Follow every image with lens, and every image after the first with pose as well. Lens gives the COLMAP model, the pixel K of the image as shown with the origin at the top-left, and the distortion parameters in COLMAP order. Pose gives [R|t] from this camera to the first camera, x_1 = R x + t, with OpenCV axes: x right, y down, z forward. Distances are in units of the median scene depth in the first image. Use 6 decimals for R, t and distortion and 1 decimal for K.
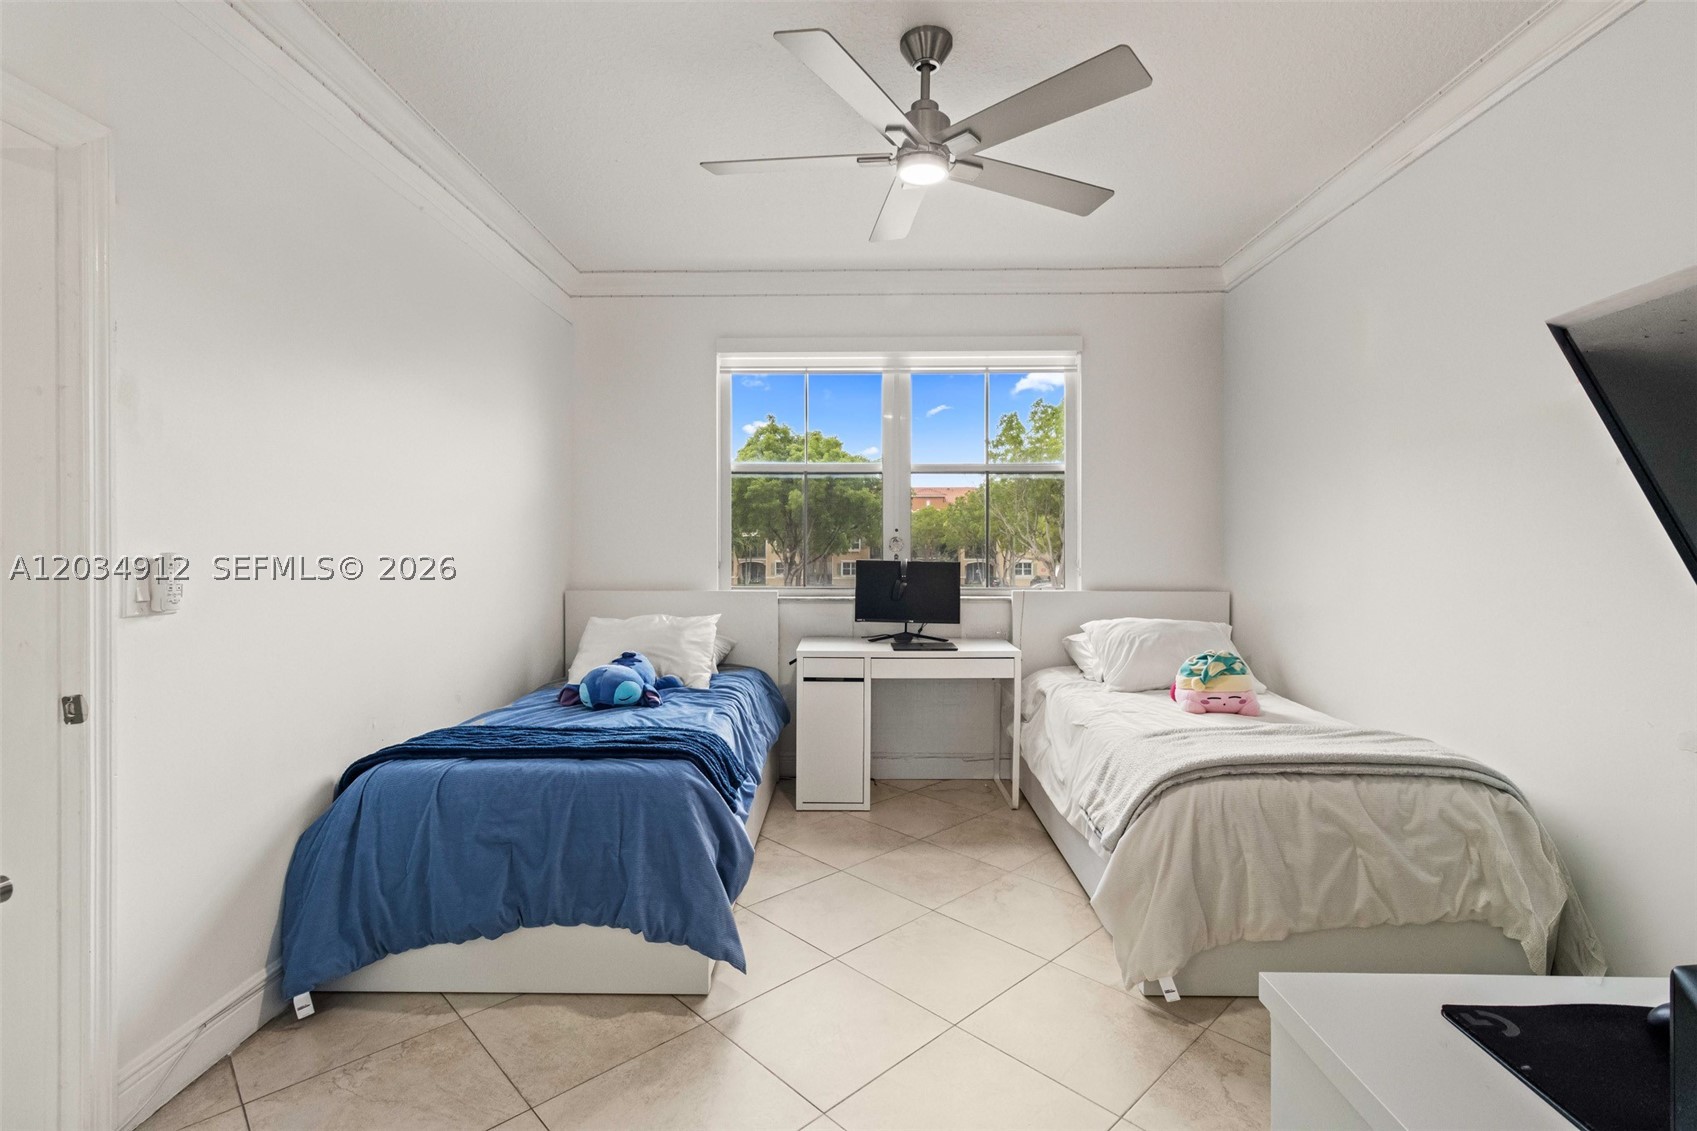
lens RADIAL K [[785.7, 0, 853.0], [0, 785.7, 551.2], [0, 0, 1]] dist [0.000652, 0.000138]
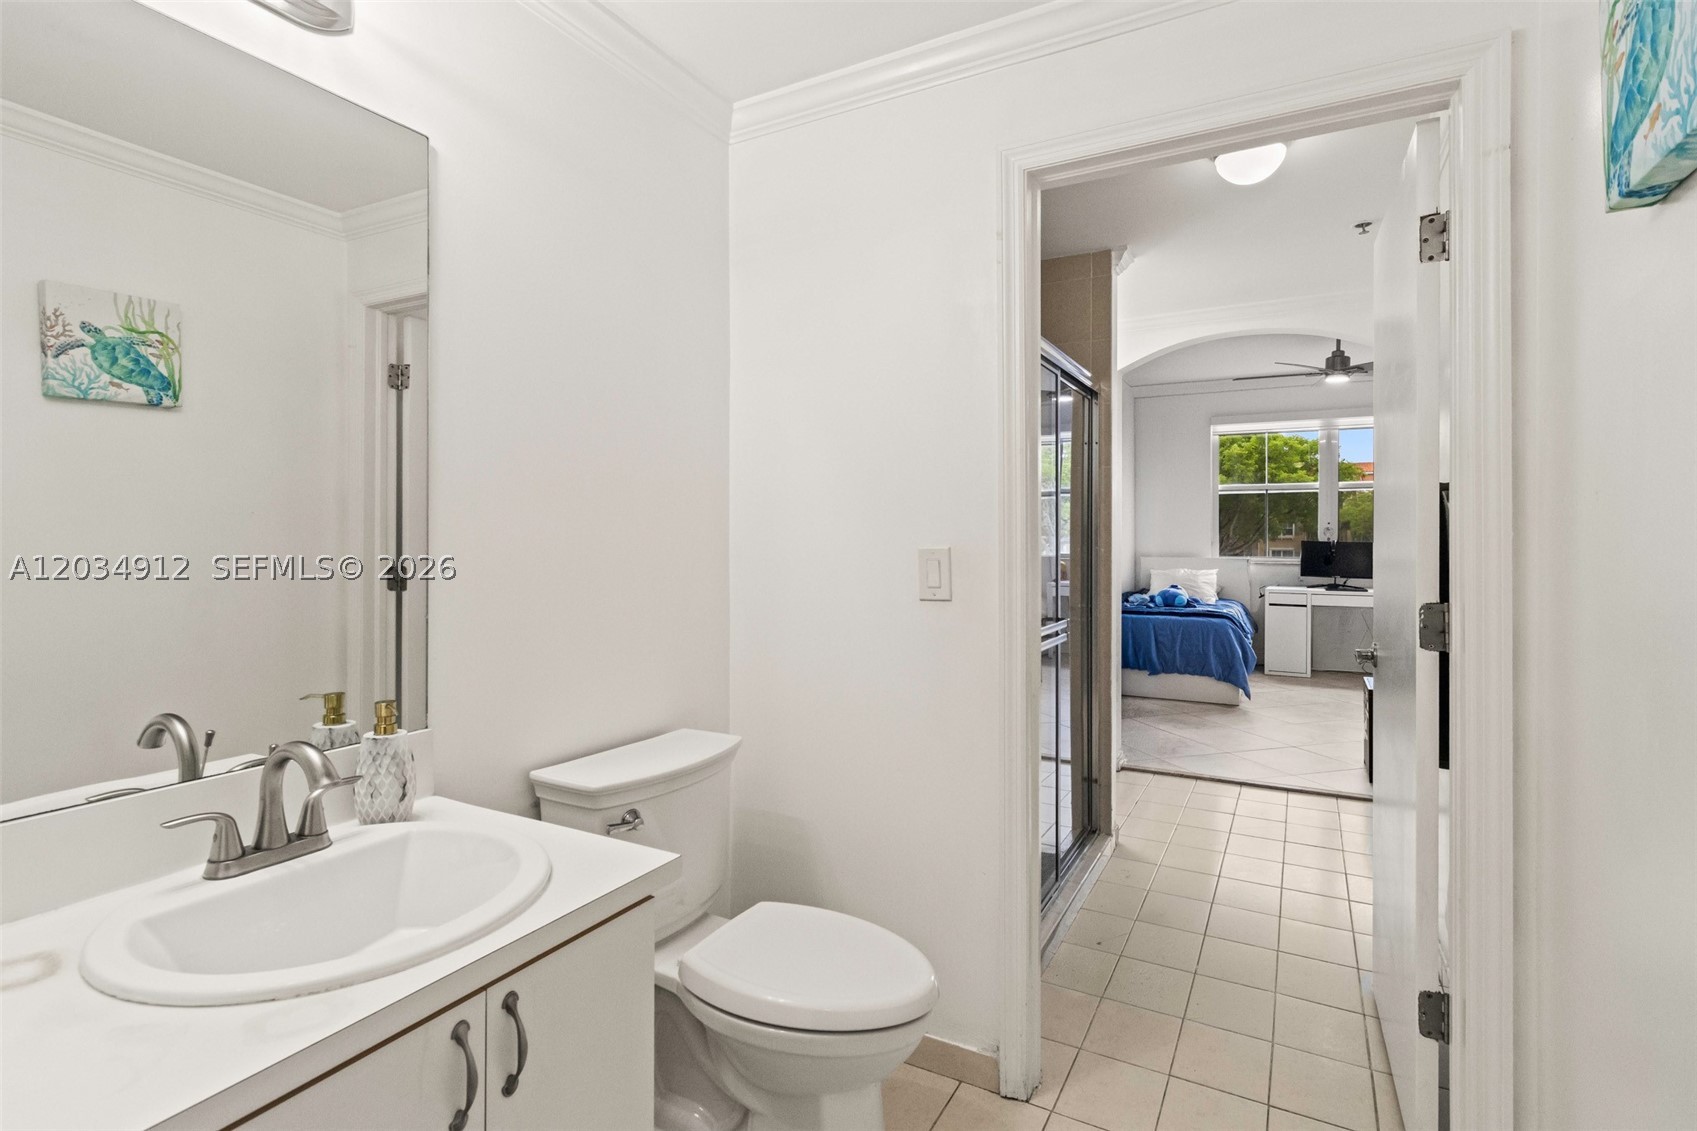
lens RADIAL K [[832.8, 0, 850.1], [0, 832.8, 537.2], [0, 0, 1]] dist [0.025367, 0.000203]
pose [[0.888276, 0.001905, -0.459306, -0.034088], [-0.002174, 0.999998, -0.000057, 0.006484], [0.459305, 0.001049, 0.888278, -1.261910]]
